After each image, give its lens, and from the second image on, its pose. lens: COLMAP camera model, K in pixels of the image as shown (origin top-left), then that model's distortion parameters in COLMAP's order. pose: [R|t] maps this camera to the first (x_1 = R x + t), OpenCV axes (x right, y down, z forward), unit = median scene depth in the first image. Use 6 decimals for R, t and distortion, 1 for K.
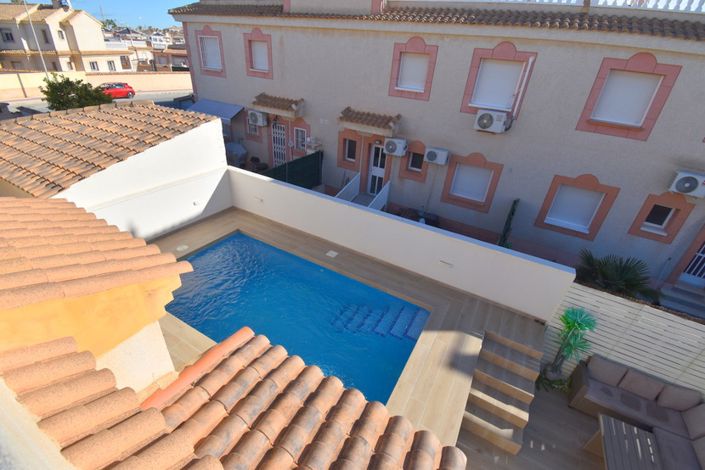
lens RADIAL K [[308.5, 0, 354.7], [0, 308.5, 236.0], [0, 0, 1]] dist [0.017590, -0.023671]
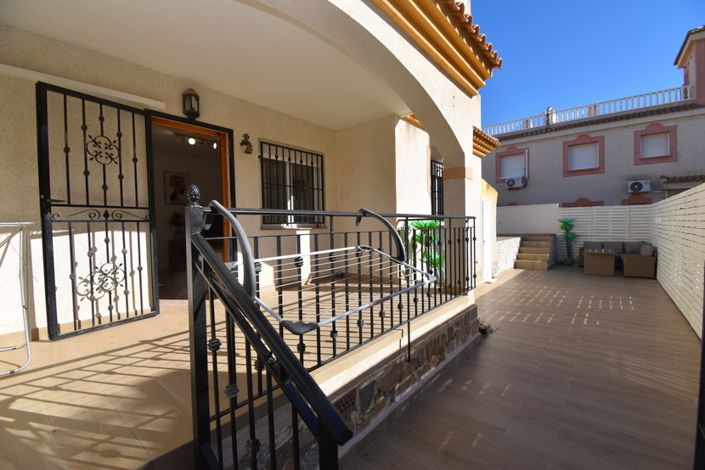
lens RADIAL K [[308.5, 0, 354.7], [0, 308.5, 236.0], [0, 0, 1]] dist [0.017590, -0.023671]
pose [[0.980313, -0.097627, -0.171625, -0.169597], [0.004606, 0.880283, -0.474427, 0.661555], [0.197395, 0.464296, 0.863403, -0.527690]]
